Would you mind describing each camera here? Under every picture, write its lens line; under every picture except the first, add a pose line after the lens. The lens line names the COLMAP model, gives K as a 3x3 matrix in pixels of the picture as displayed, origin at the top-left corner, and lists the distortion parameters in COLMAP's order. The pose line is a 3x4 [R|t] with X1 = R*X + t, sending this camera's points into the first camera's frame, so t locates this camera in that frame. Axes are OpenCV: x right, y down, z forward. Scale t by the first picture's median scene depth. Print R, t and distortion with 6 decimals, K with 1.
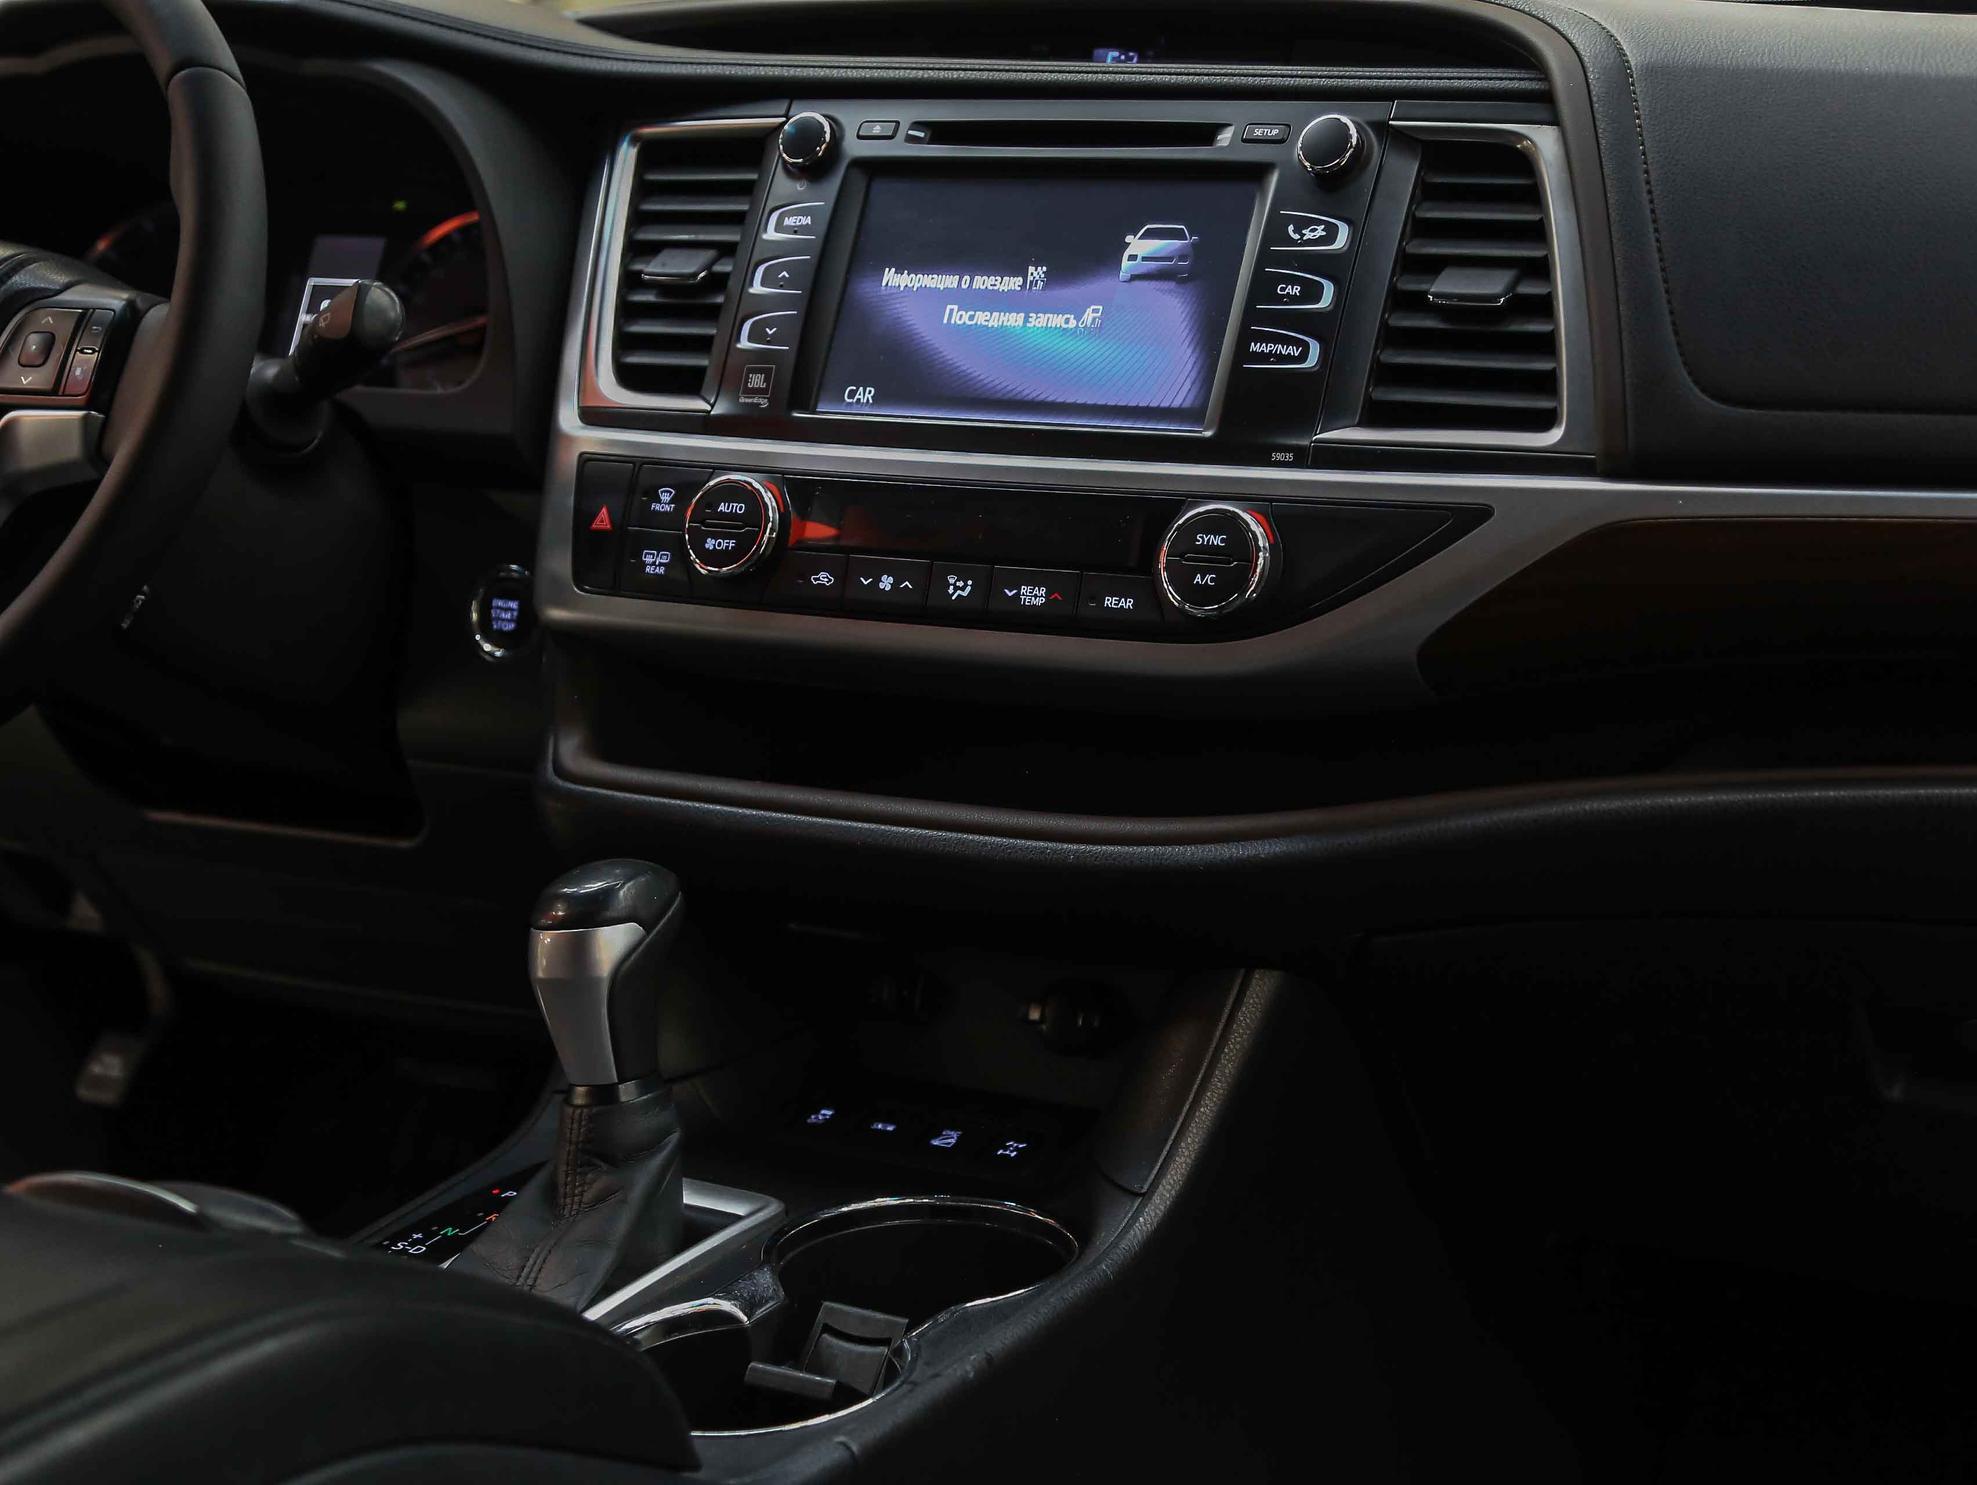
lens RADIAL K [[3405.8, 0, 985.3], [0, 3405.8, 757.7], [0, 0, 1]] dist [0.141136, 0.000000]
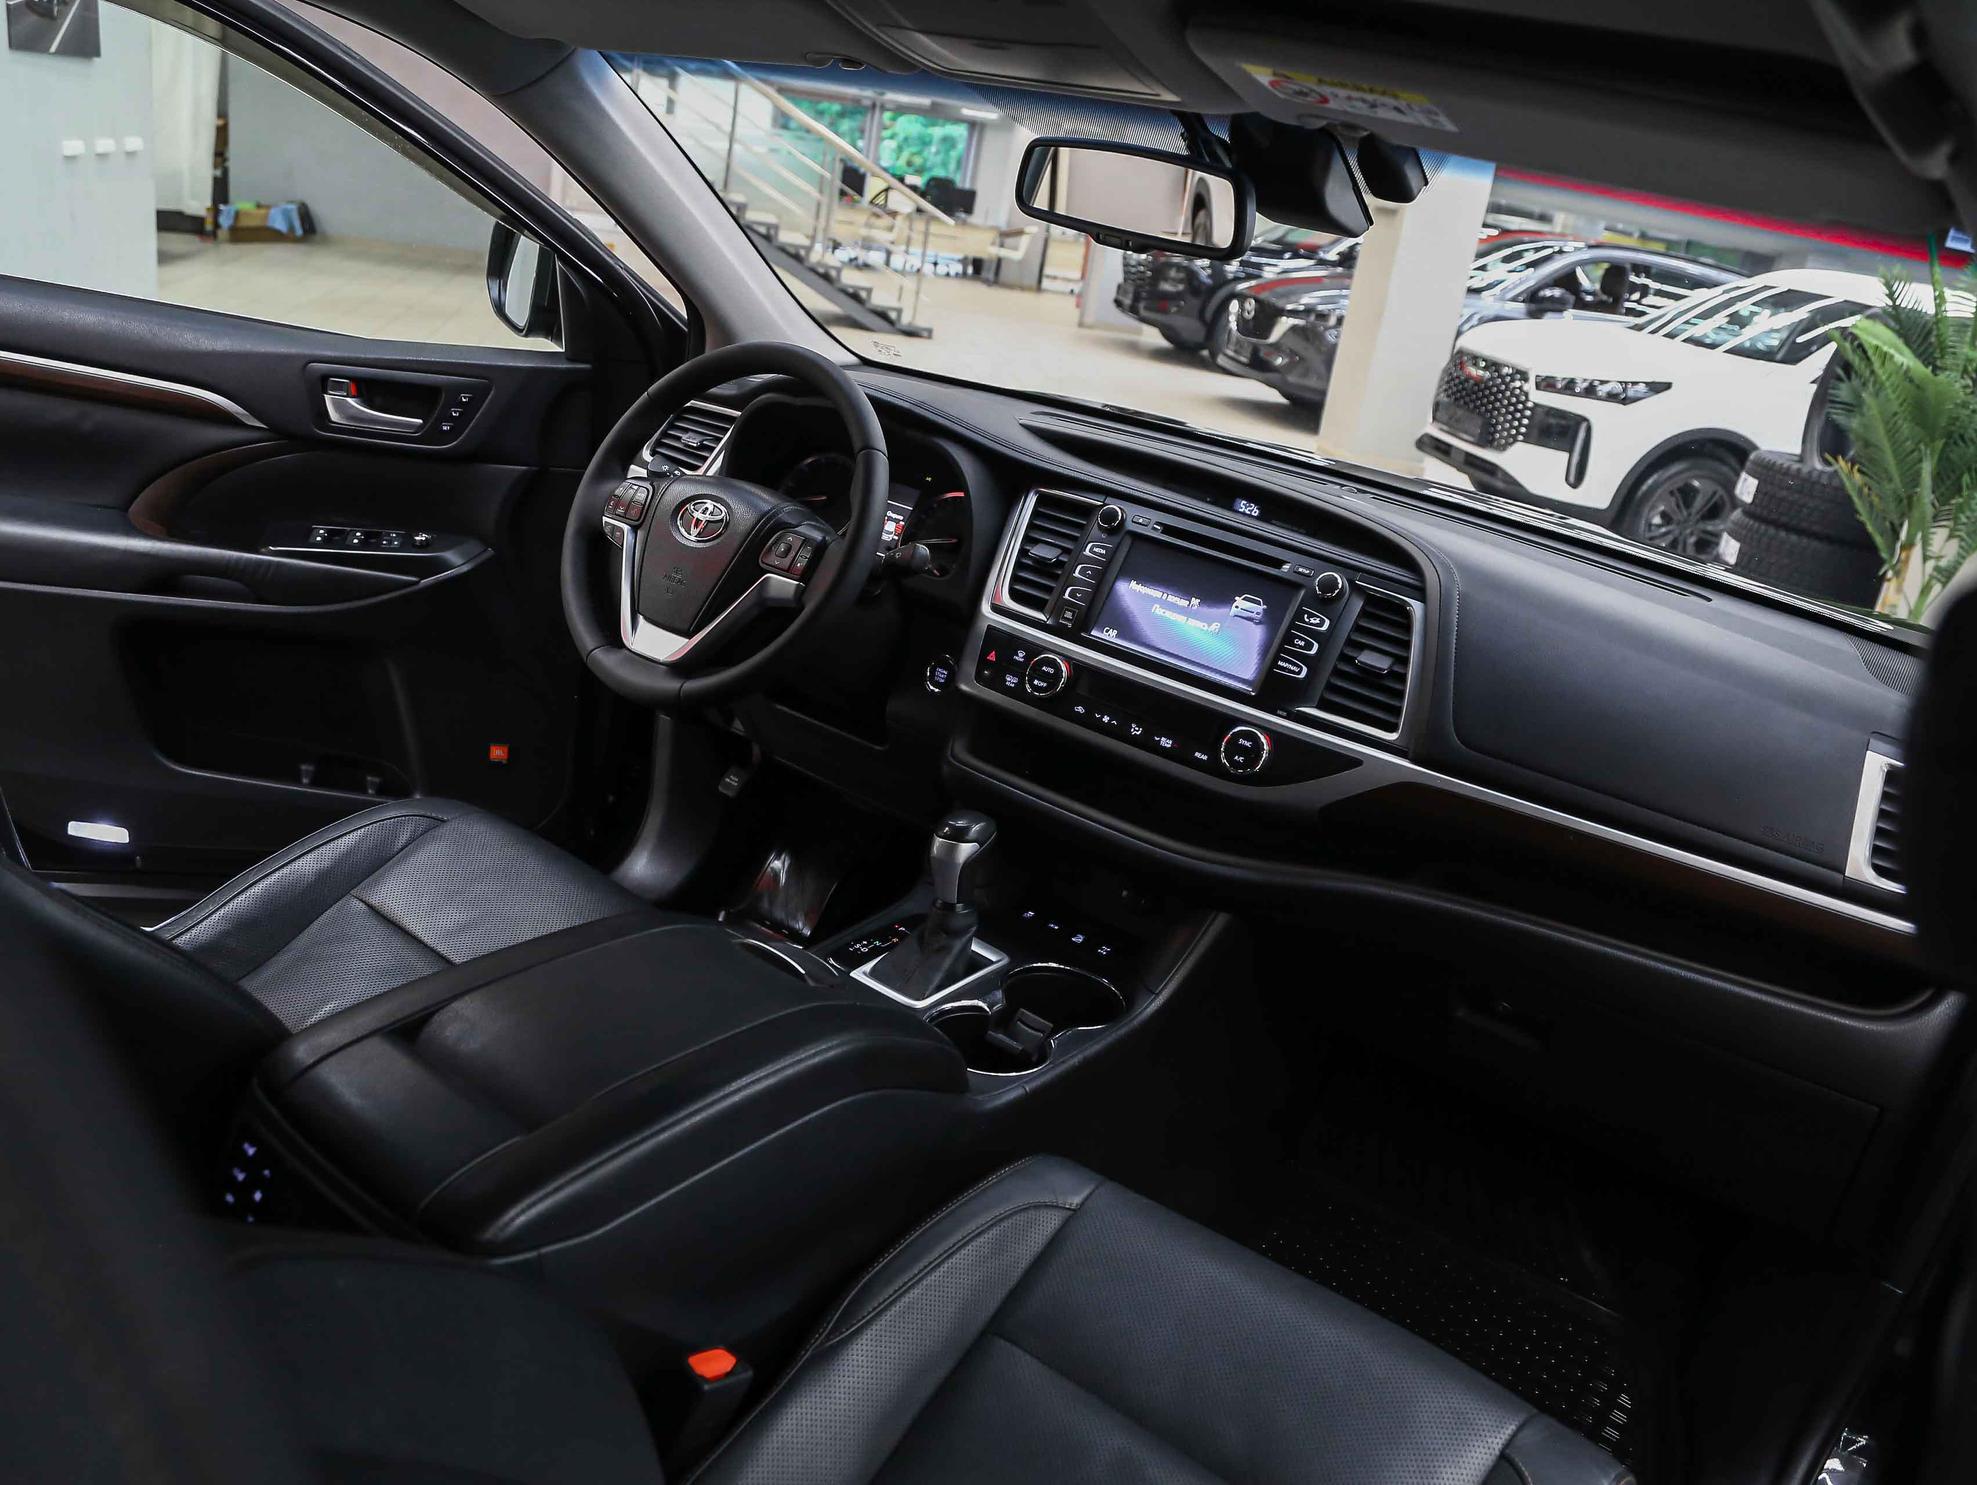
lens RADIAL K [[1518.5, 0, 979.0], [0, 1518.5, 745.8], [0, 0, 1]] dist [-0.120887, 0.066644]
pose [[0.976155, 0.213950, -0.036695, -0.071429], [-0.207934, 0.970133, 0.124923, -0.144583], [0.062327, -0.114314, 0.991488, -0.061816]]
